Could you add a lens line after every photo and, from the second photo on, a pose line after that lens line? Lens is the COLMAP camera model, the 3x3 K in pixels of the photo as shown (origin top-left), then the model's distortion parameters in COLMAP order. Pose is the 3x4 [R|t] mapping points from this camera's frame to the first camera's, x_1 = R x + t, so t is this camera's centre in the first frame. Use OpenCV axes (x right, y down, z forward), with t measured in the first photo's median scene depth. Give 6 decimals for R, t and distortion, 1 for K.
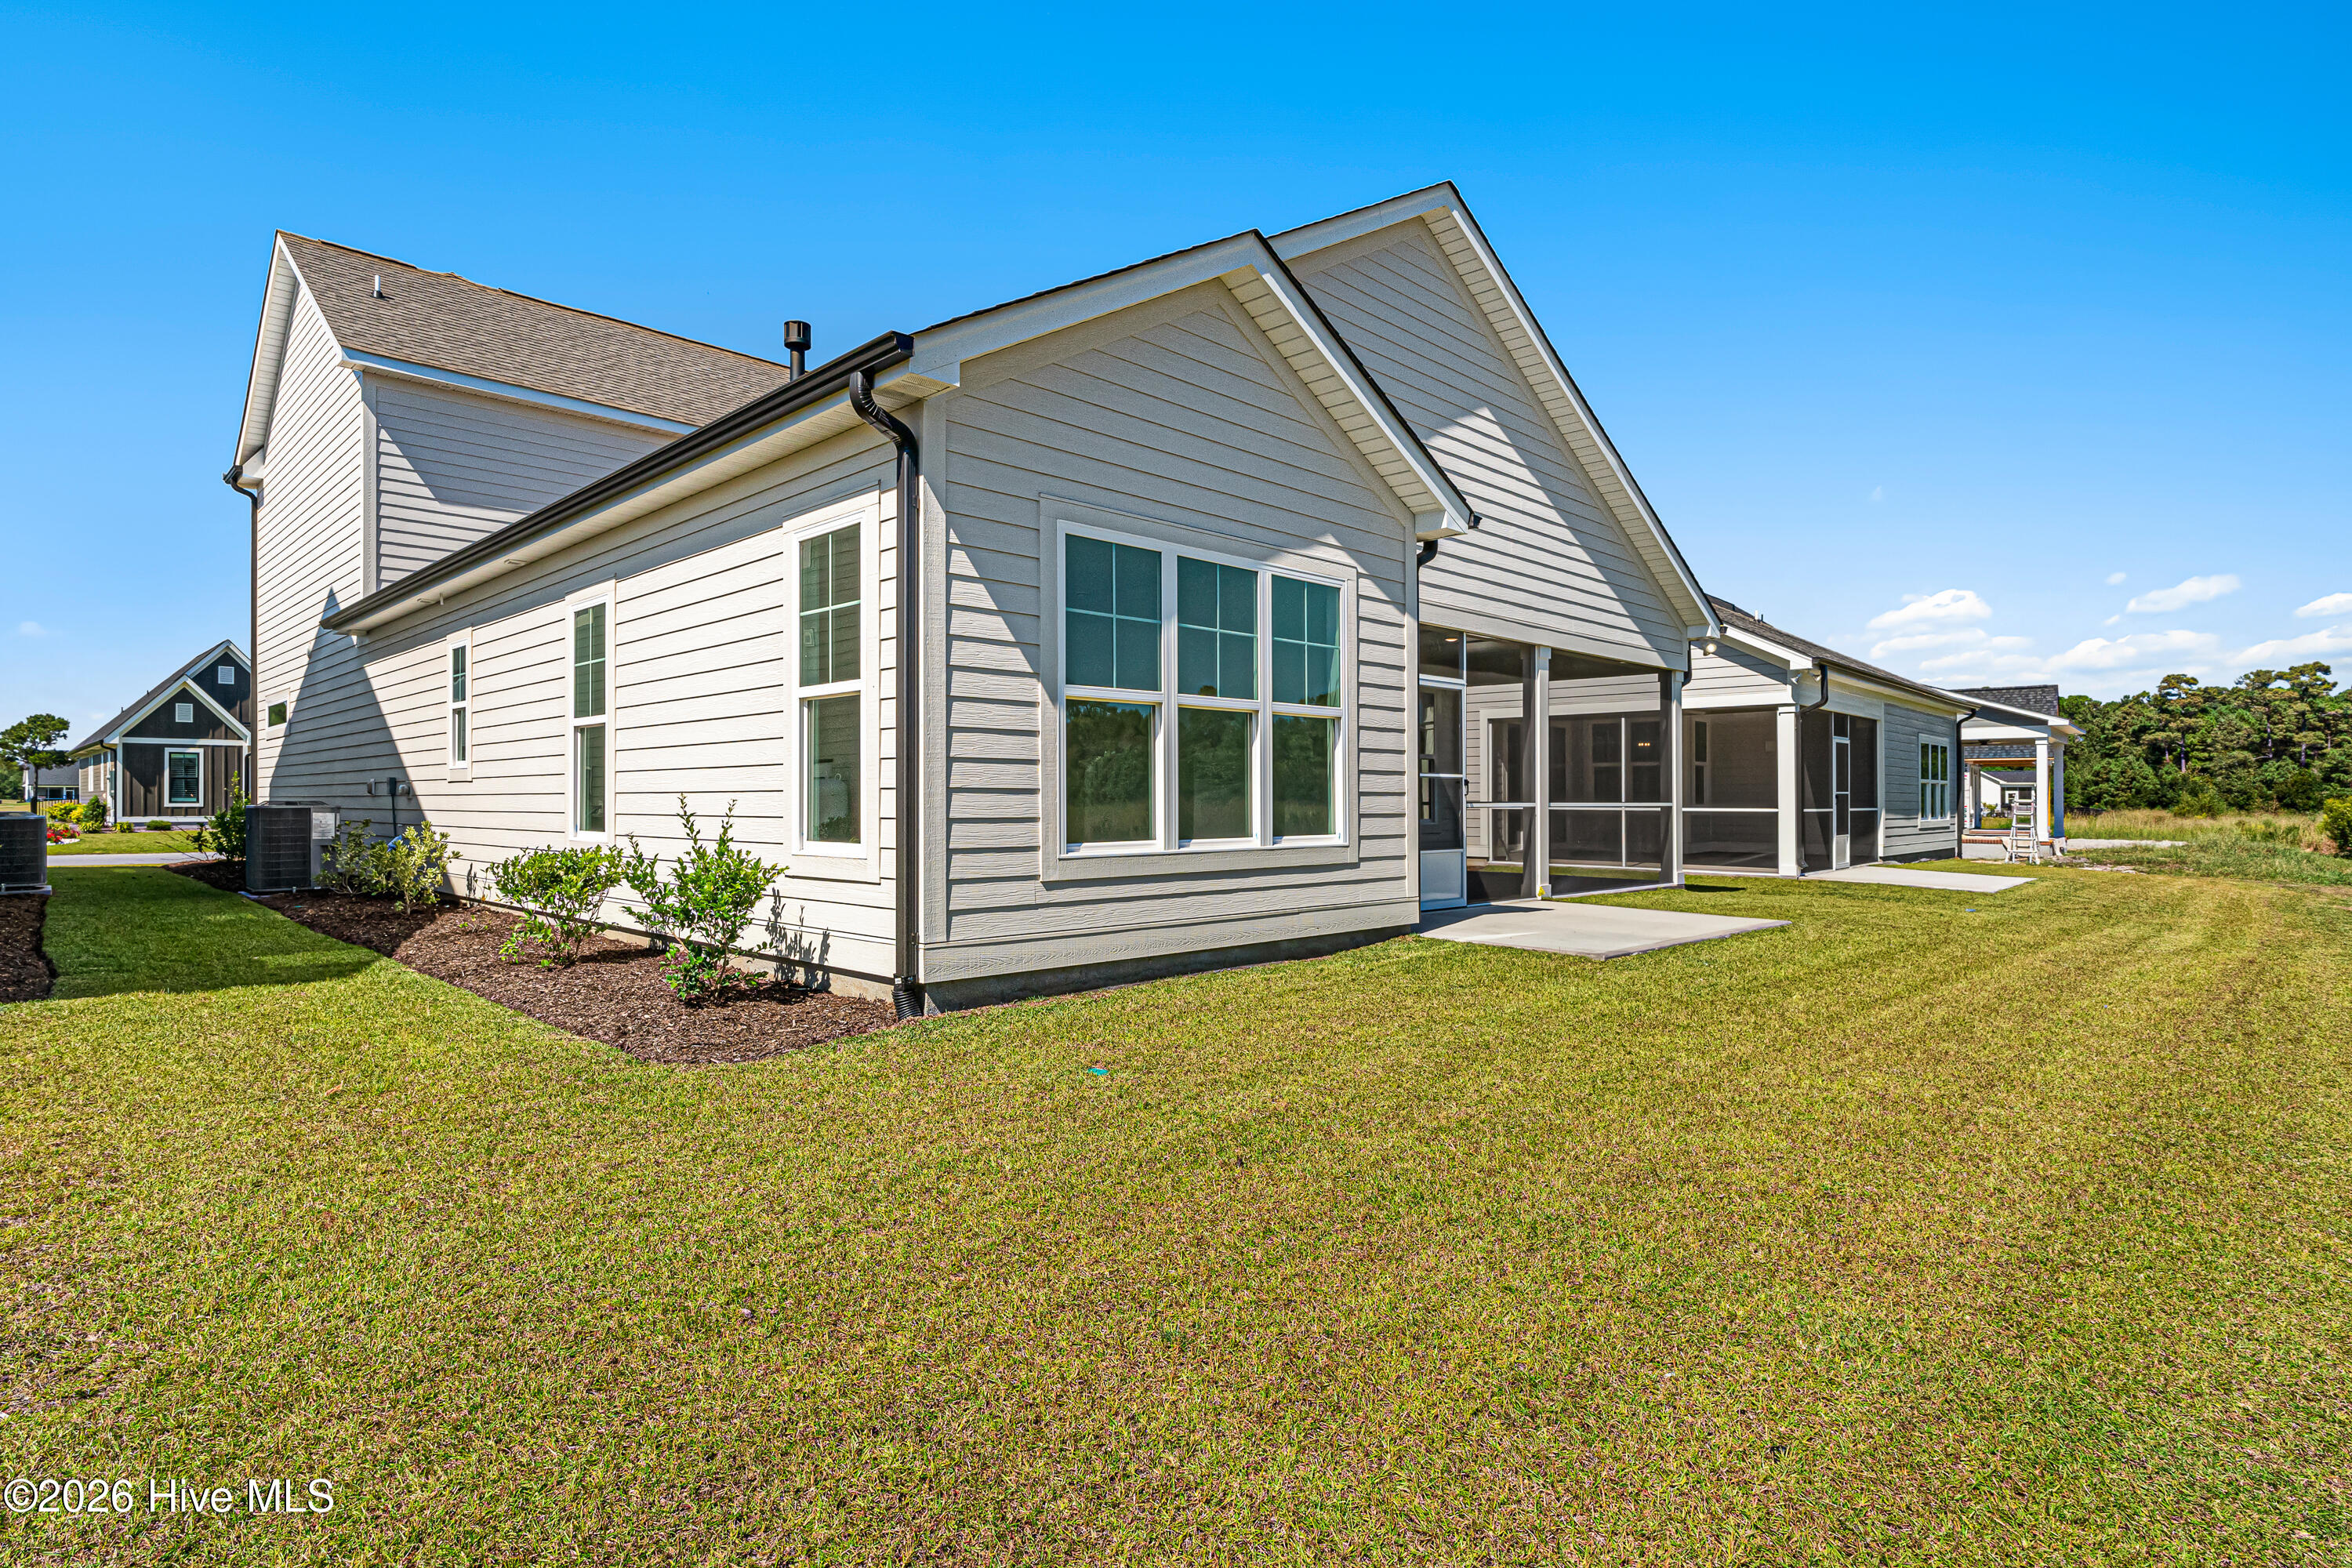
lens RADIAL K [[1214.8, 0, 1174.2], [0, 1214.8, 792.2], [0, 0, 1]] dist [-0.000799, -0.000089]
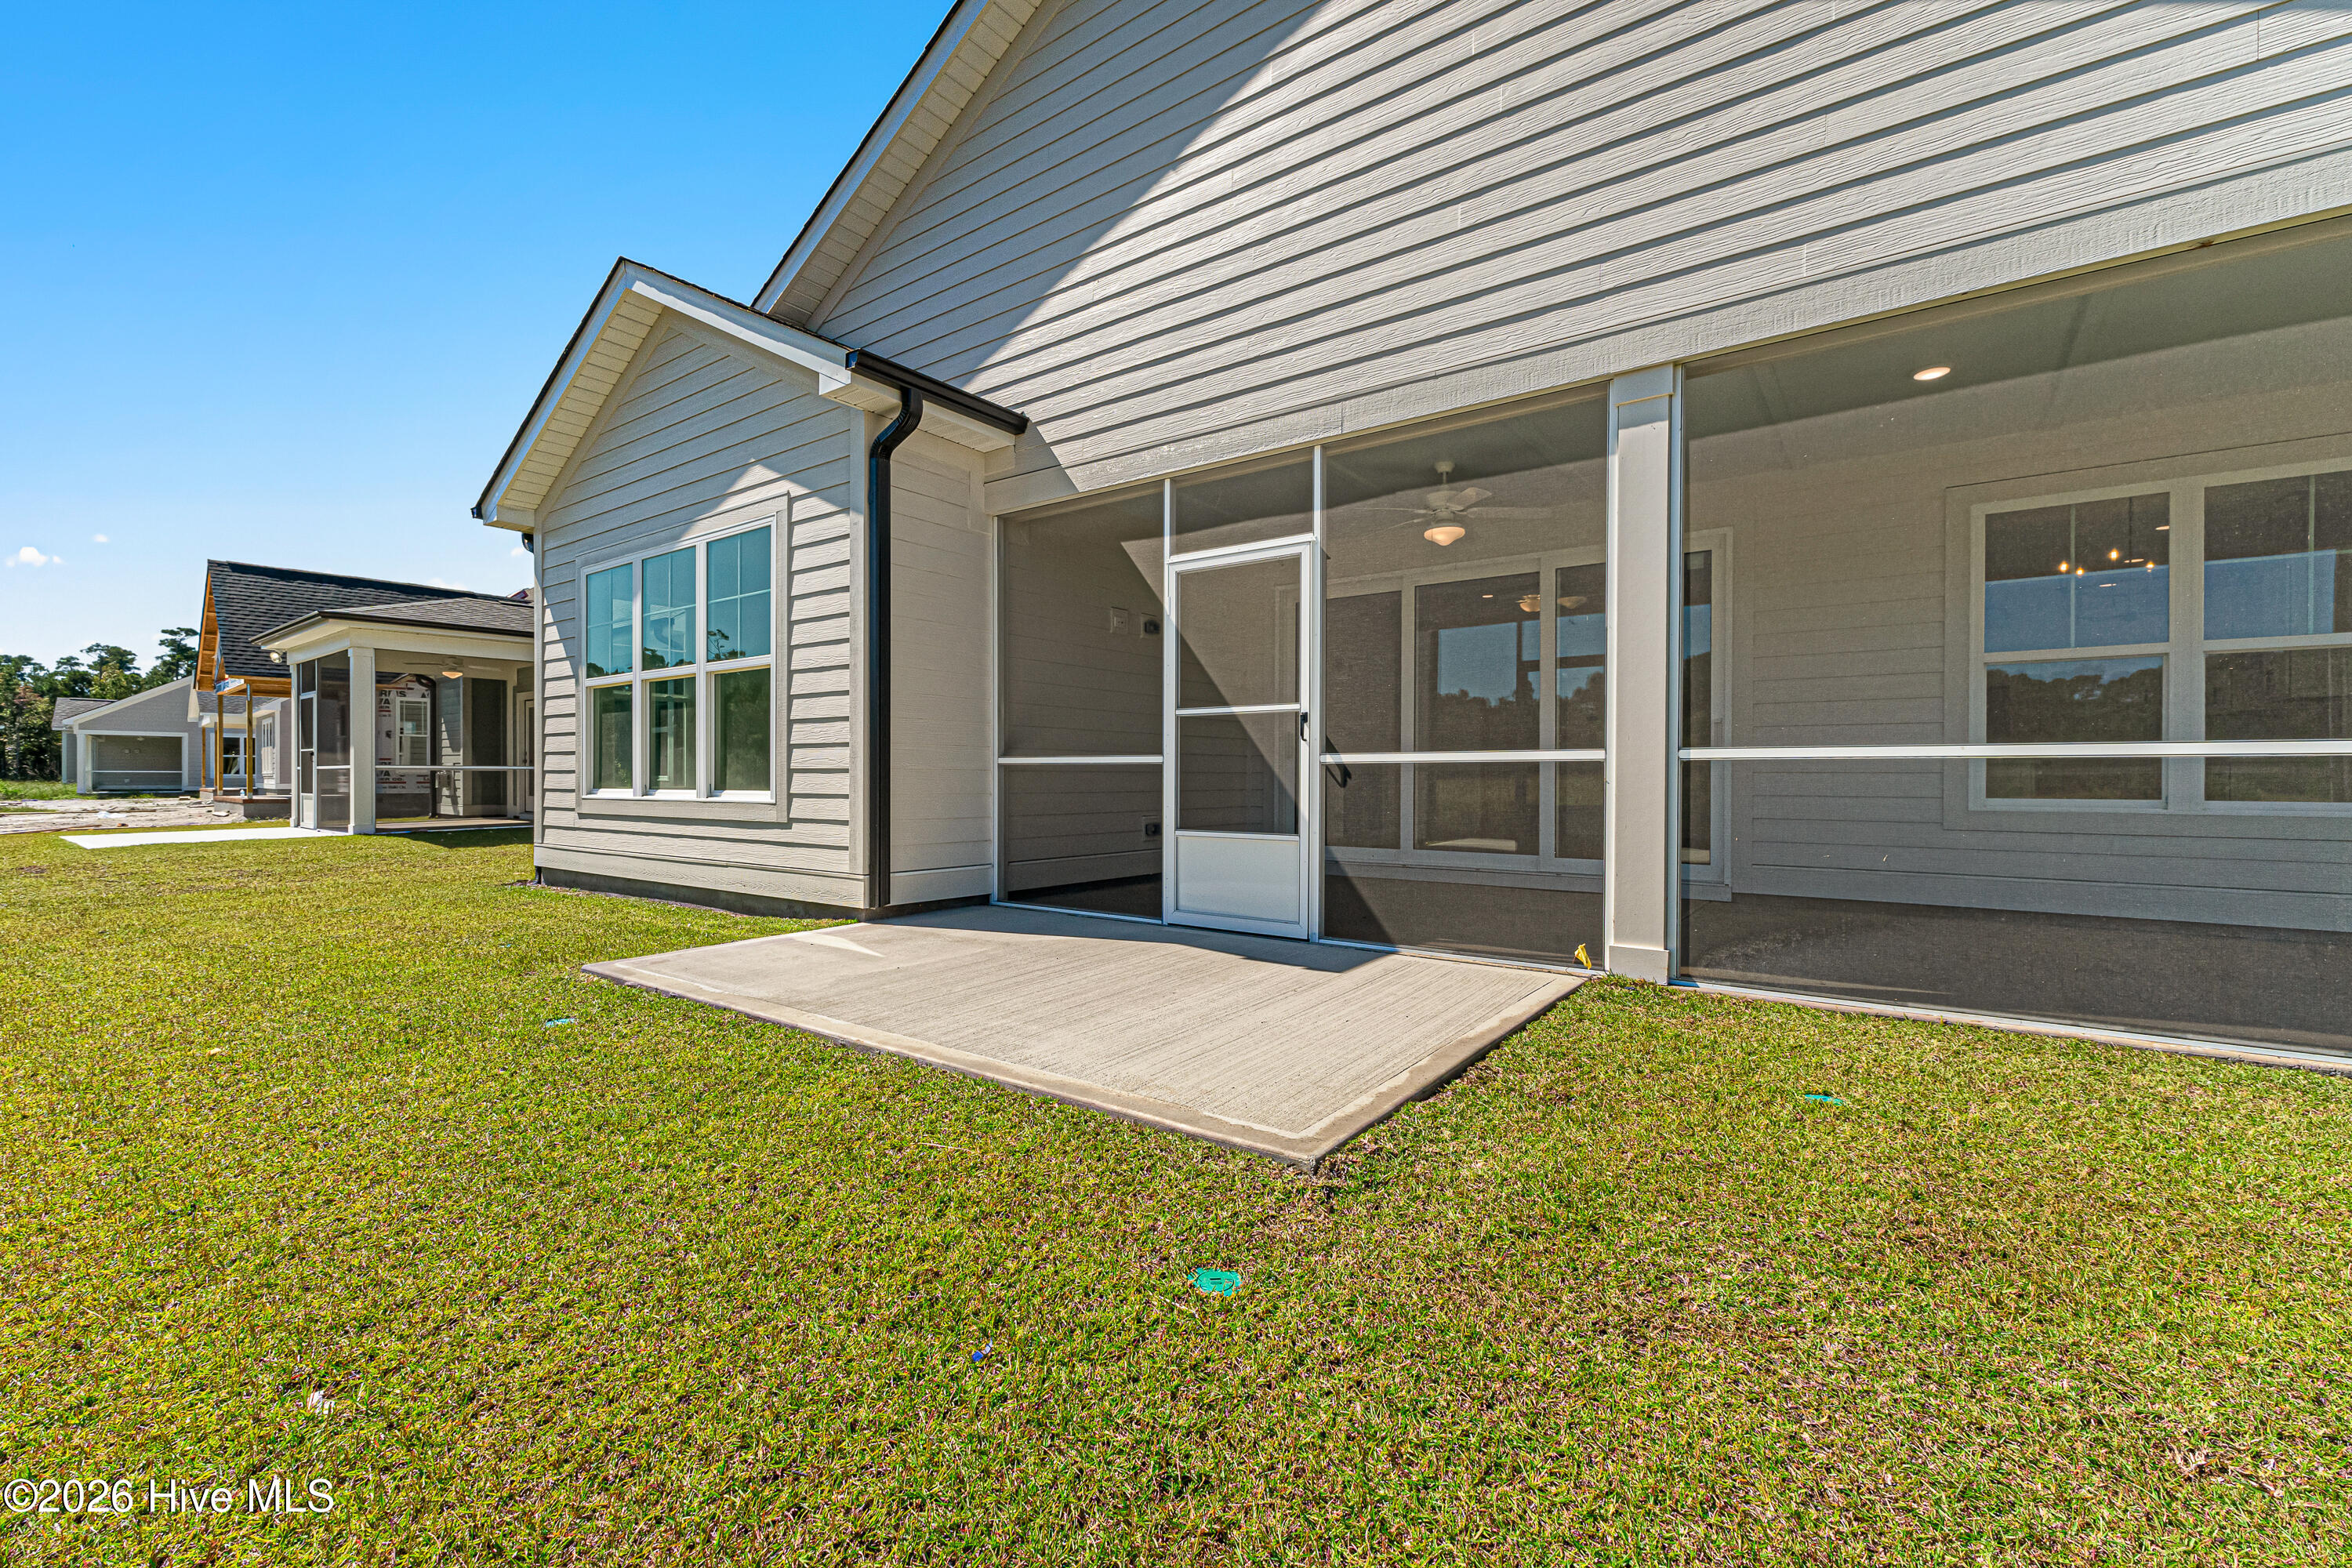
lens RADIAL K [[995.4, 0, 1178.4], [0, 995.4, 779.4], [0, 0, 1]] dist [0.008738, -0.000822]
pose [[0.148411, 0.010157, -0.988874, 0.966282], [0.012045, 0.999855, 0.012077, 0.021064], [0.988852, -0.013703, 0.148267, 1.231569]]
